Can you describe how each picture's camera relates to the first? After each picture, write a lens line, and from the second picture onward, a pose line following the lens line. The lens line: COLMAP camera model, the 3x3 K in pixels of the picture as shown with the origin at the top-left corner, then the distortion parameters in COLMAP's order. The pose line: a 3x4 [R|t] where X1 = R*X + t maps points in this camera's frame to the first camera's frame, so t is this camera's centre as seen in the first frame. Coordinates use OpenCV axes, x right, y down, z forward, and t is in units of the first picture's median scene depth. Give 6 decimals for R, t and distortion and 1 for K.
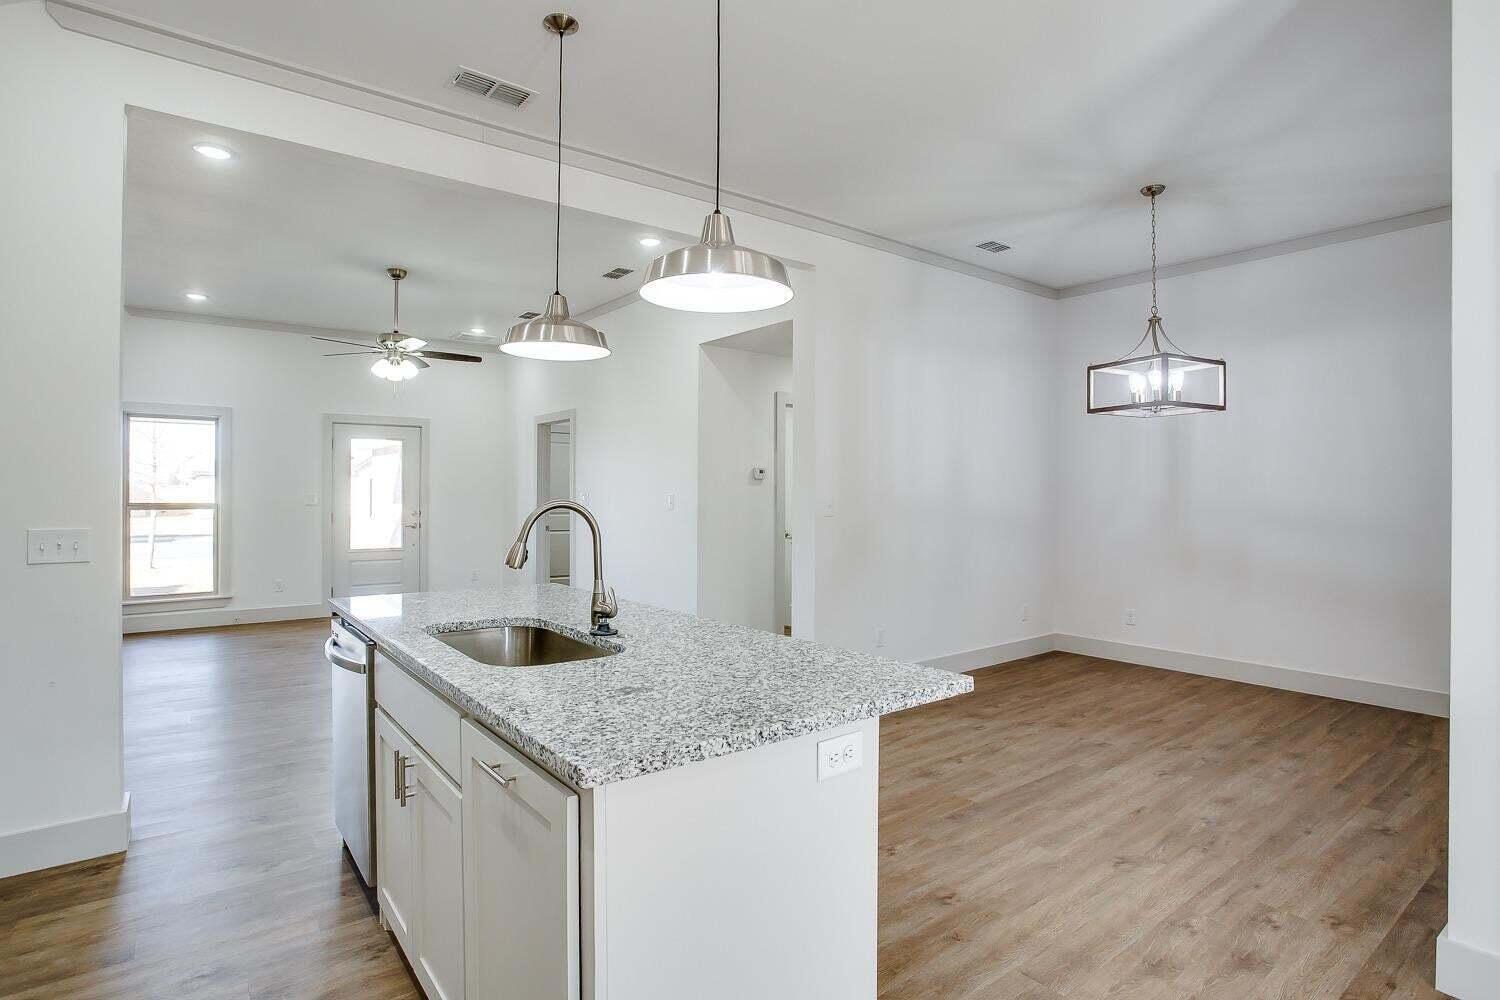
lens RADIAL K [[771.5, 0, 735.0], [0, 771.5, 491.2], [0, 0, 1]] dist [-0.074203, 0.039918]
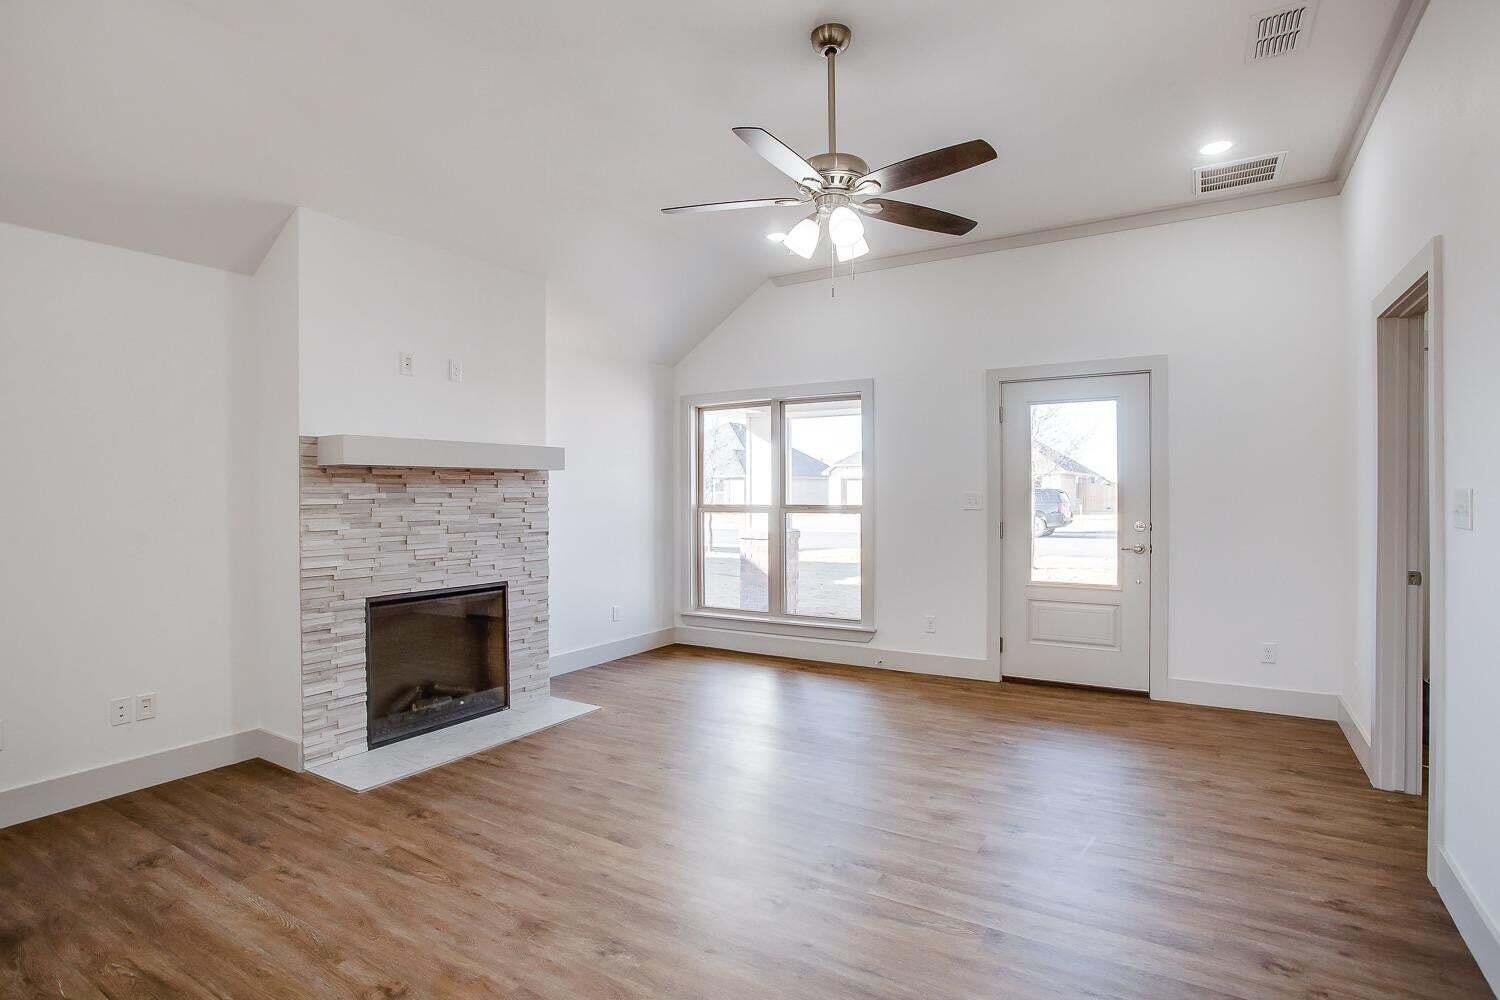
lens RADIAL K [[746.4, 0, 750.0], [0, 746.4, 500.0], [0, 0, 1]] dist [-0.043092, 0.022579]
pose [[0.364235, 0.002971, -0.931302, -0.035983], [0.010634, 0.999916, 0.007350, 0.005748], [0.931247, -0.012581, 0.364173, 1.060840]]
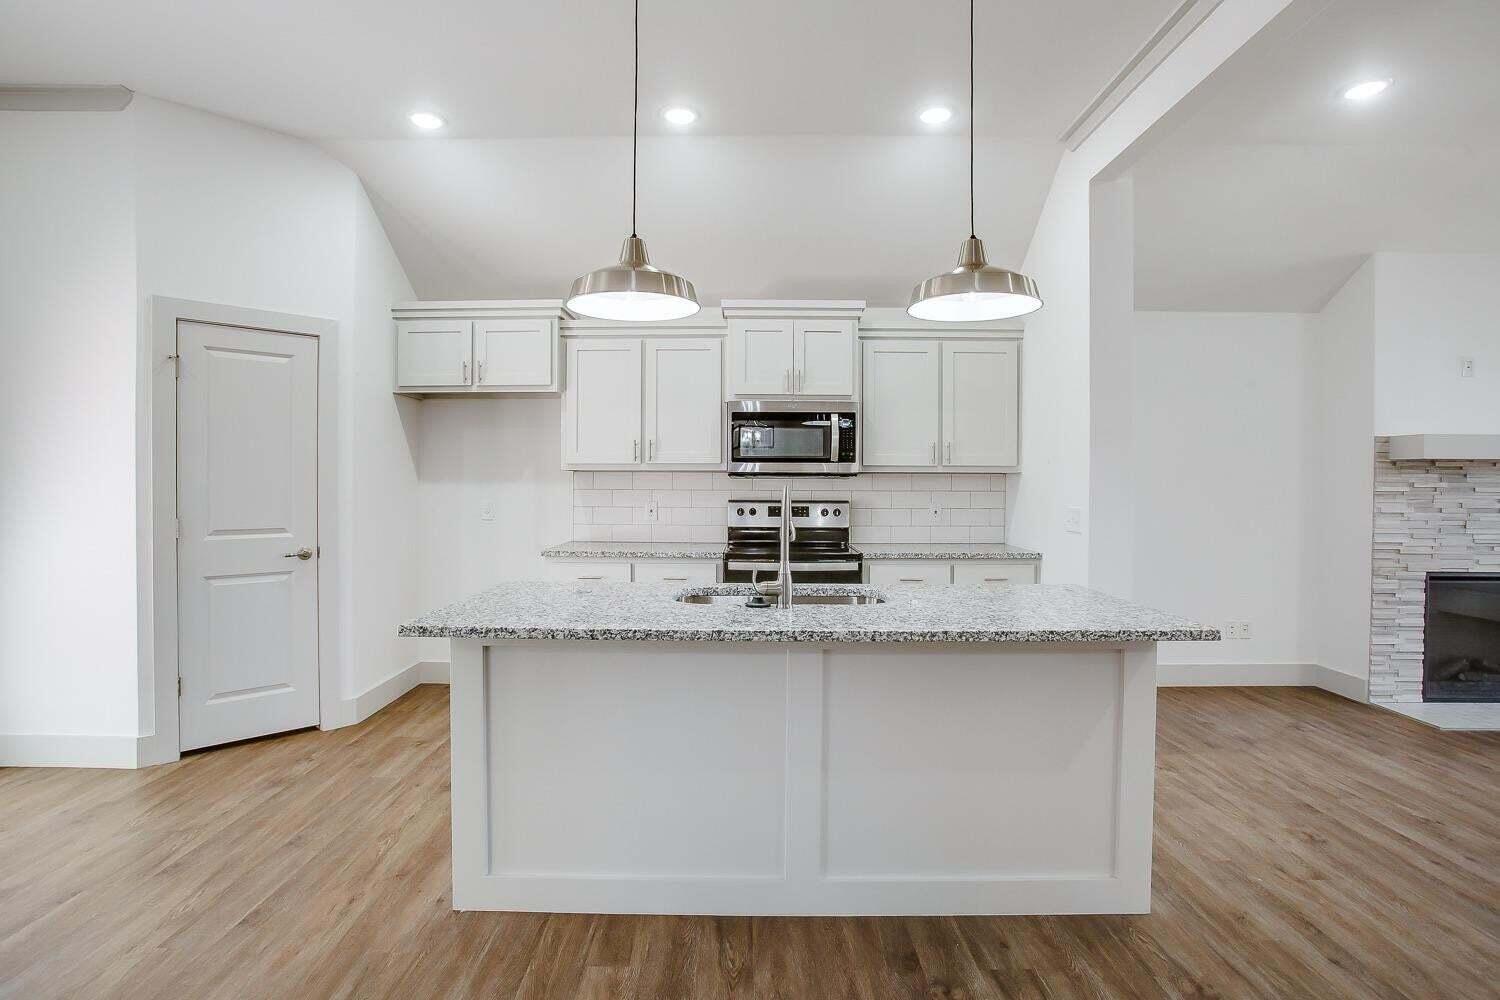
lens RADIAL K [[762.4, 0, 750.3], [0, 762.4, 491.1], [0, 0, 1]] dist [-0.070855, 0.035492]
pose [[-0.601763, 0.004441, -0.798662, 0.353336], [-0.004256, 0.999953, 0.008767, 0.006148], [0.798663, 0.008674, -0.601716, 0.825560]]
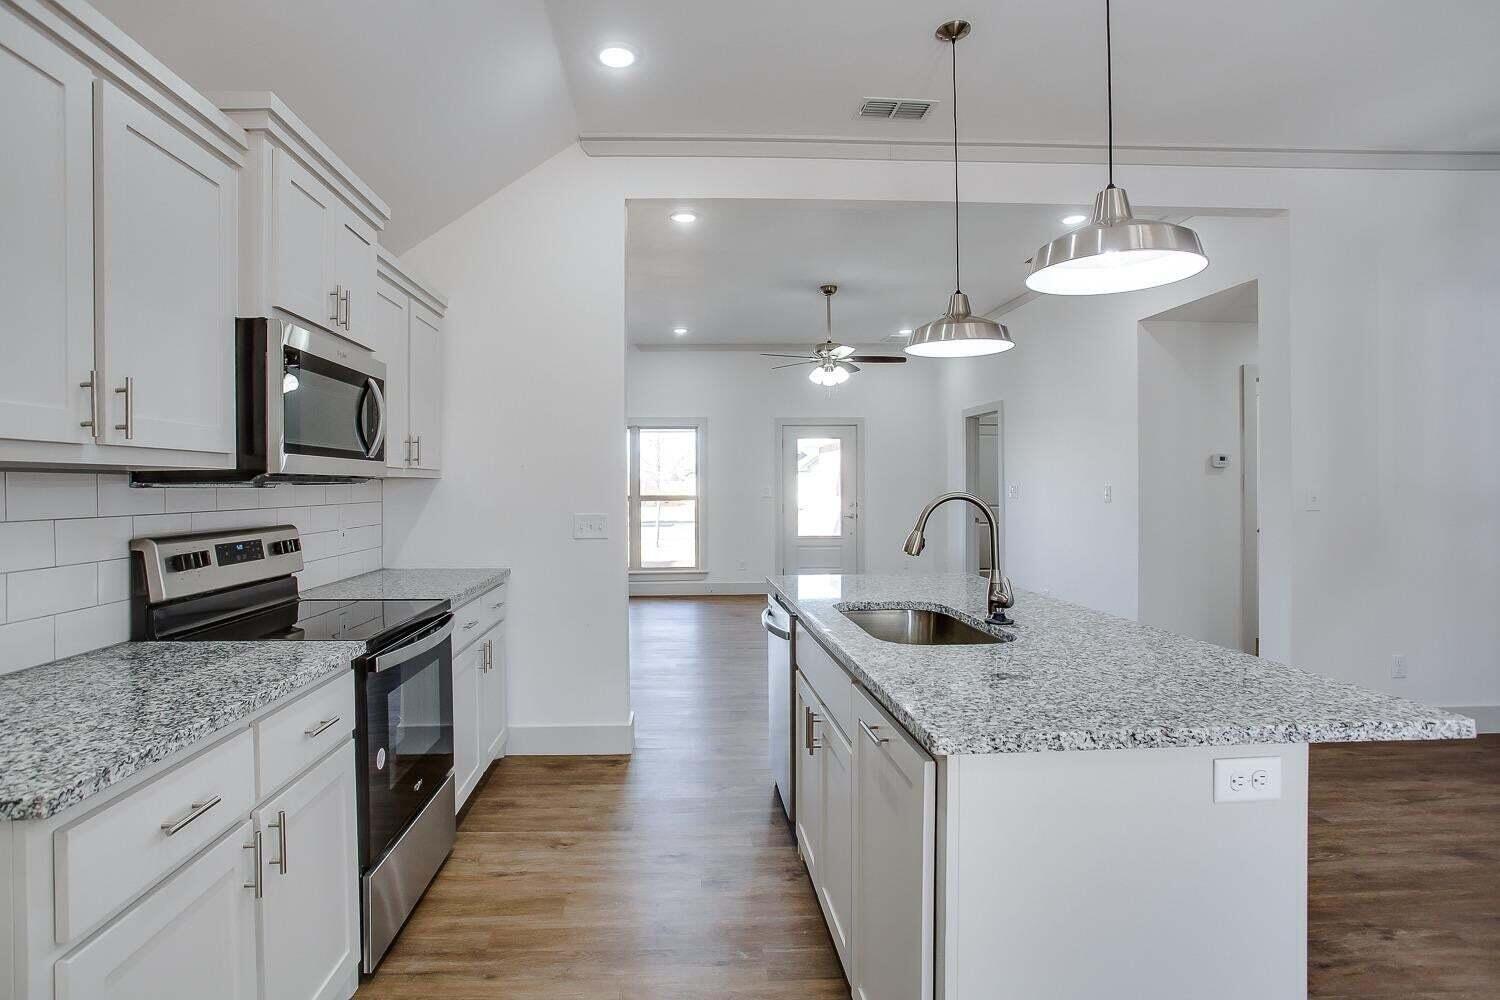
lens RADIAL K [[750.9, 0, 697.6], [0, 750.9, 487.6], [0, 0, 1]] dist [-0.066571, 0.027713]
pose [[0.818473, -0.006454, -0.574509, 0.034172], [0.009405, 0.999953, 0.002166, 0.000111], [0.574468, -0.007176, 0.818496, -0.016836]]
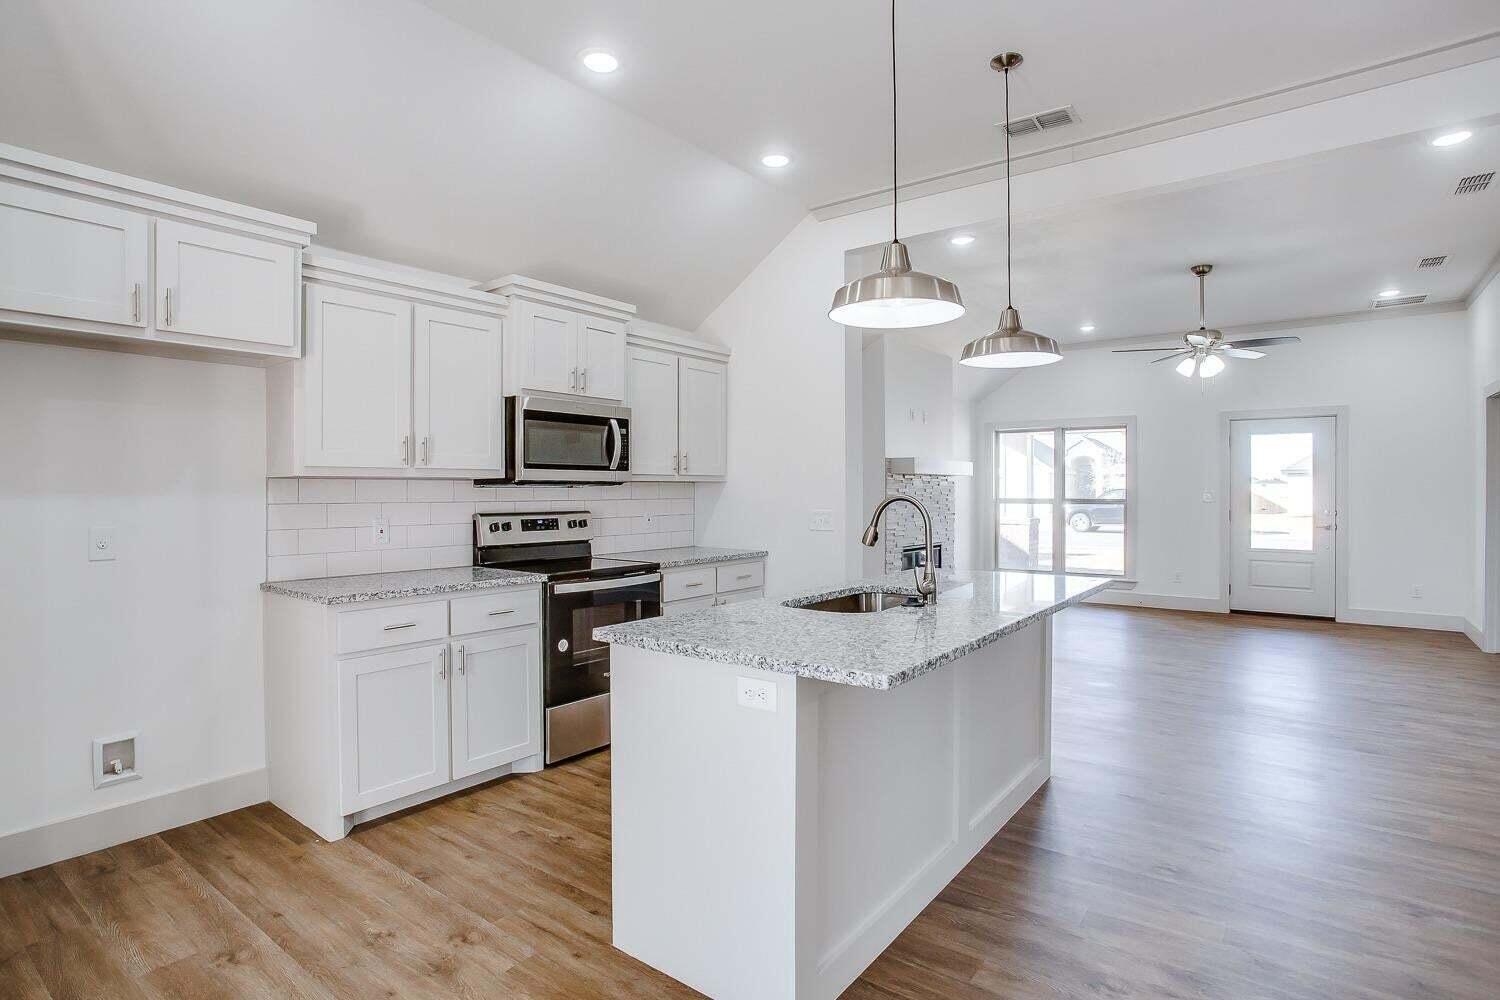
lens RADIAL K [[762.4, 0, 750.3], [0, 762.4, 491.1], [0, 0, 1]] dist [-0.070855, 0.035492]
pose [[0.276804, -0.001001, -0.960926, 0.448483], [0.003002, 0.999995, -0.000177, 0.003196], [0.960922, -0.002836, 0.276806, 0.214454]]
